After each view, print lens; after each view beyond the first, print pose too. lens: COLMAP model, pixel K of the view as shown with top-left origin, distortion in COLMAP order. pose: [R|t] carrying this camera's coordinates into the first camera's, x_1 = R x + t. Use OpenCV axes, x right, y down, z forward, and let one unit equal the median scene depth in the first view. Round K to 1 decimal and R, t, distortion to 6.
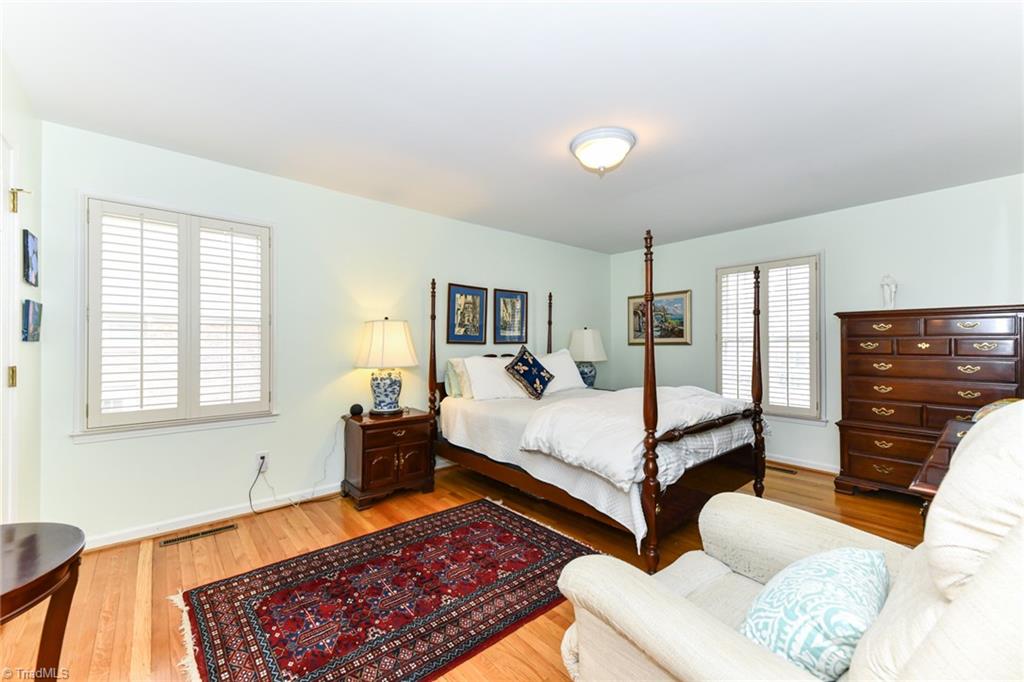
lens RADIAL K [[409.1, 0, 515.5], [0, 409.1, 342.5], [0, 0, 1]] dist [0.015732, -0.001569]
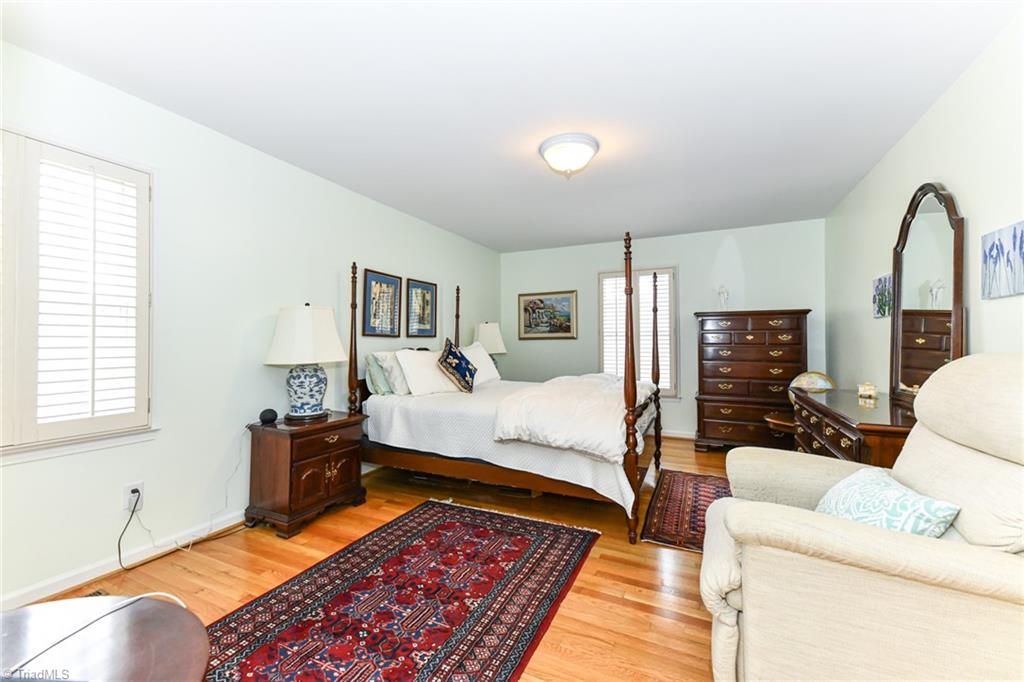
lens RADIAL K [[409.1, 0, 516.8], [0, 409.1, 338.2], [0, 0, 1]] dist [0.015732, -0.001569]
pose [[0.913695, 0.001157, 0.406400, -0.300870], [0.002163, 0.999968, -0.007709, 0.019895], [-0.406395, 0.007923, 0.913663, 0.064419]]
